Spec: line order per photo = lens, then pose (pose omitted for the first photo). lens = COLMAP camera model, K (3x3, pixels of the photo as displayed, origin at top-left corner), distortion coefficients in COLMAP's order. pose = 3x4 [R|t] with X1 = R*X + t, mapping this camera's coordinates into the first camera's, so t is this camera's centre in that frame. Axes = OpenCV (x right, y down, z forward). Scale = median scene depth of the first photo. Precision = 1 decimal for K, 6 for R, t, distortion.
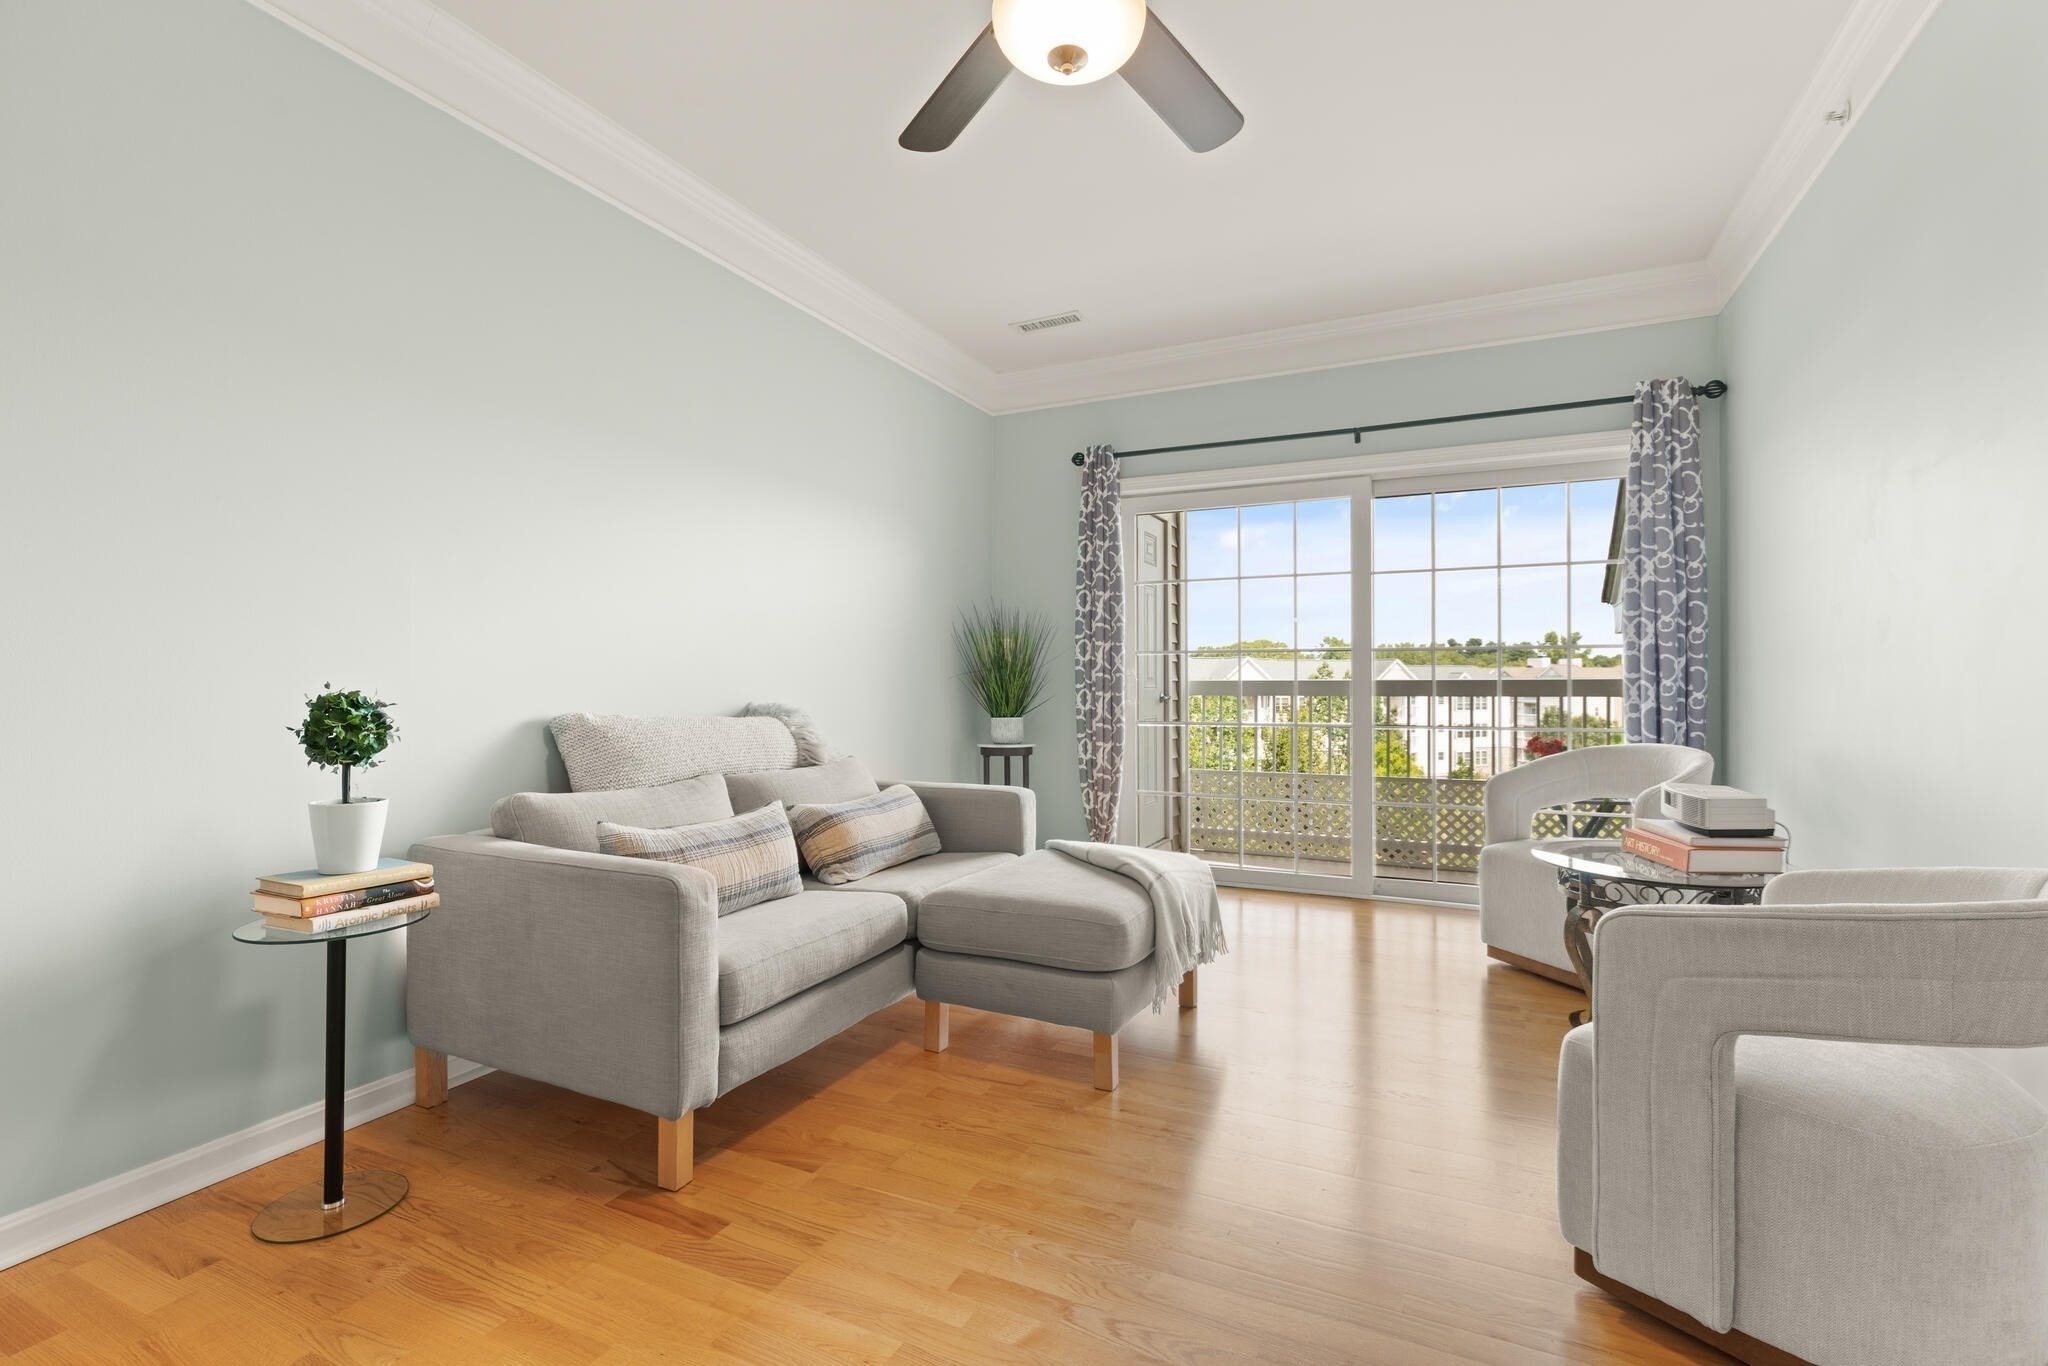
lens RADIAL K [[917.2, 0, 1027.0], [0, 917.2, 676.0], [0, 0, 1]] dist [0.000656, -0.000169]
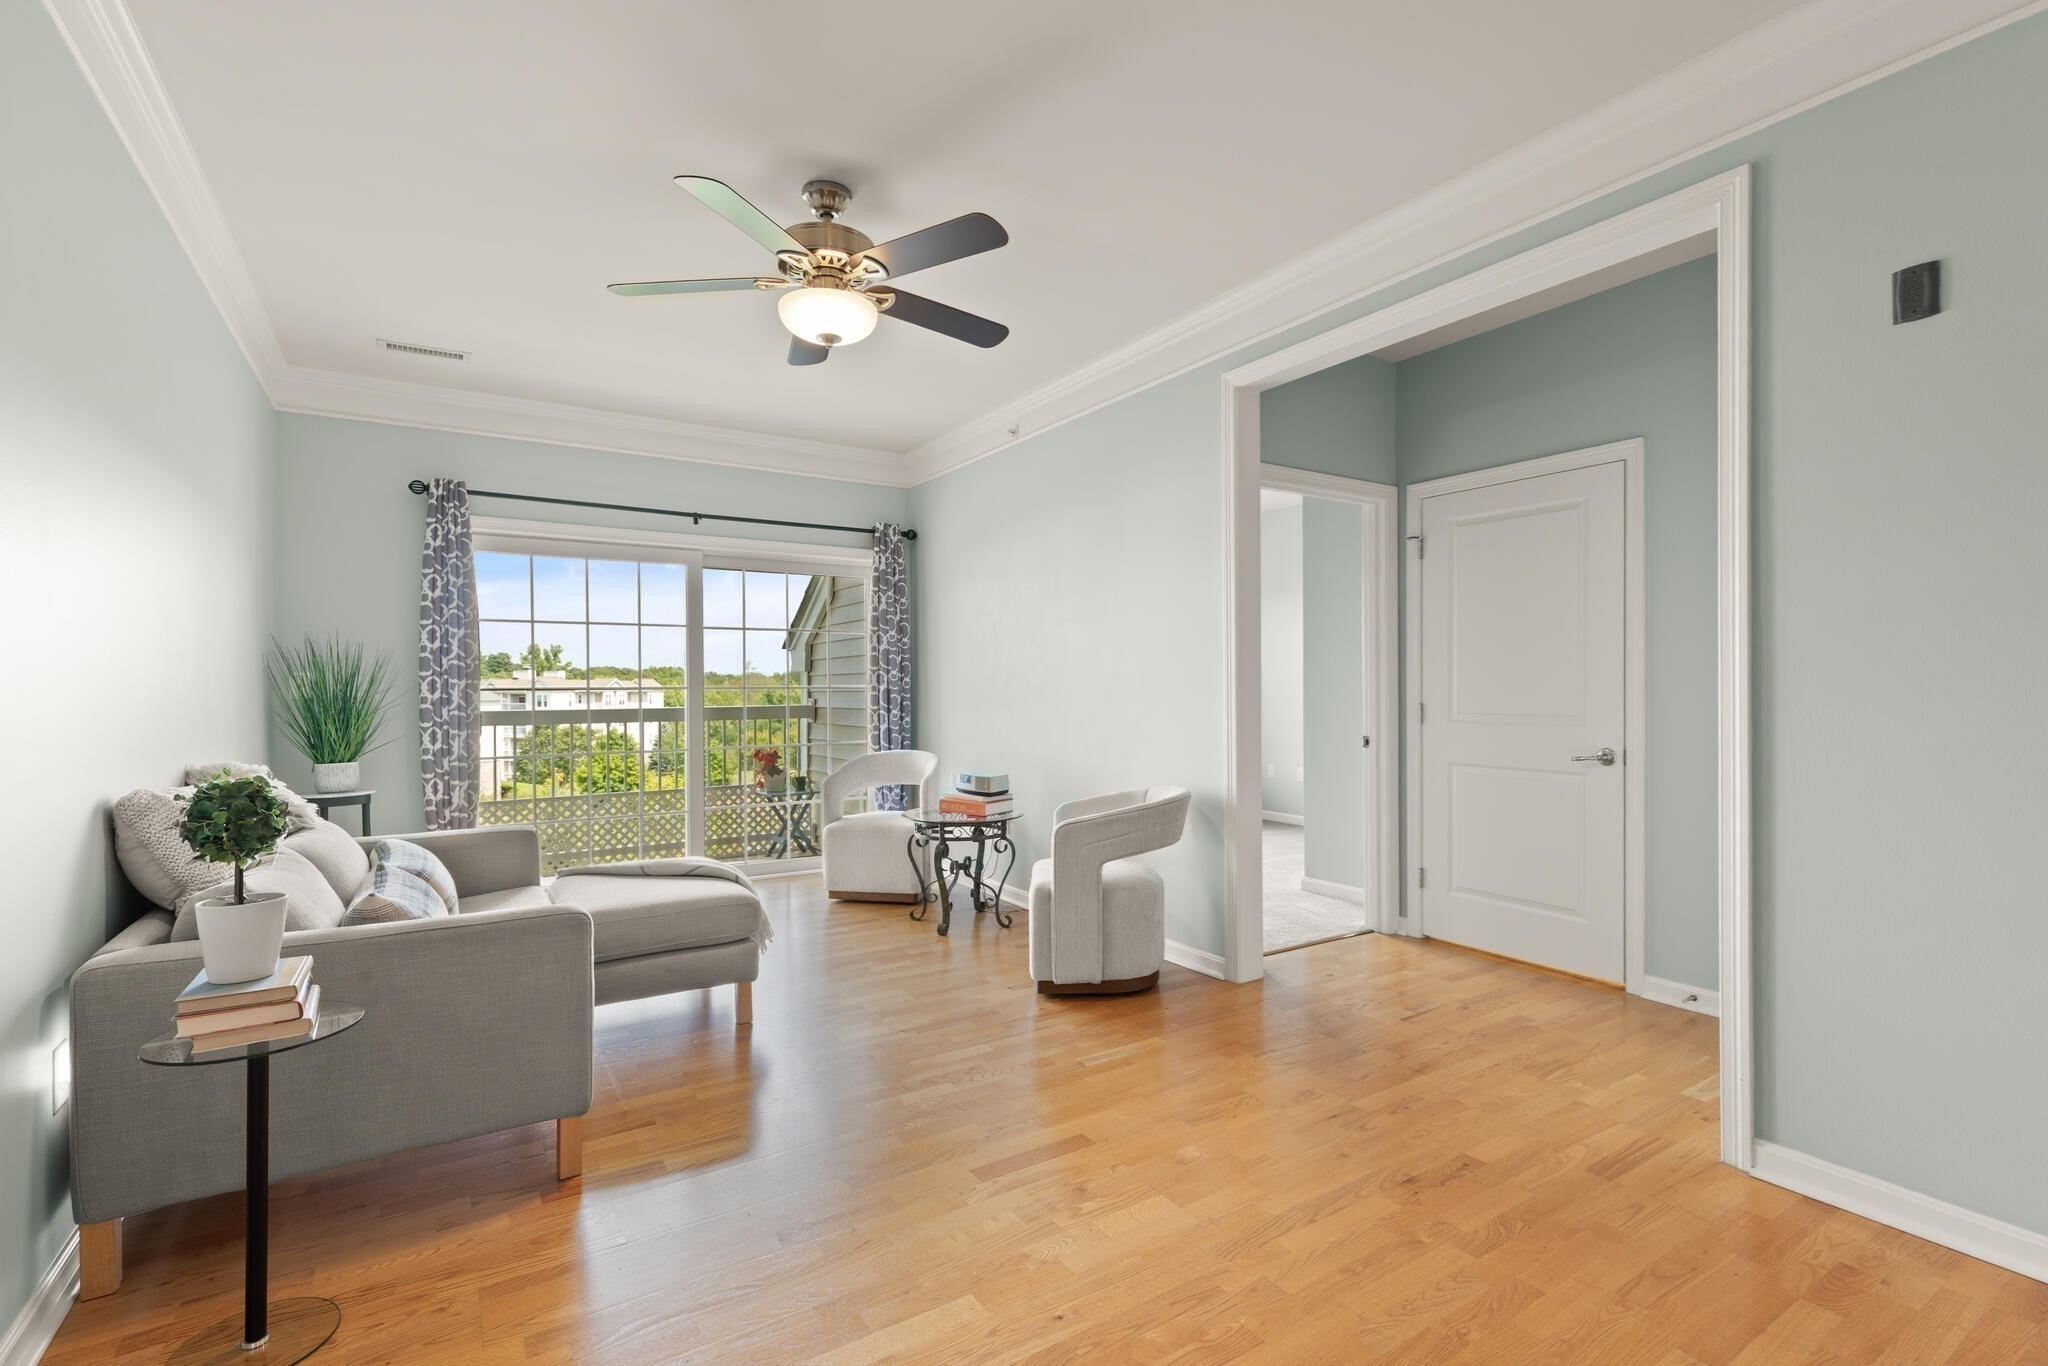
lens RADIAL K [[930.1, 0, 1024.0], [0, 930.1, 683.0], [0, 0, 1]] dist [0.000465, 0.000017]
pose [[0.530472, 0.003139, 0.847697, -0.570870], [0.000749, 0.999991, -0.004171, -0.036674], [-0.847702, 0.002847, 0.530465, -0.067072]]
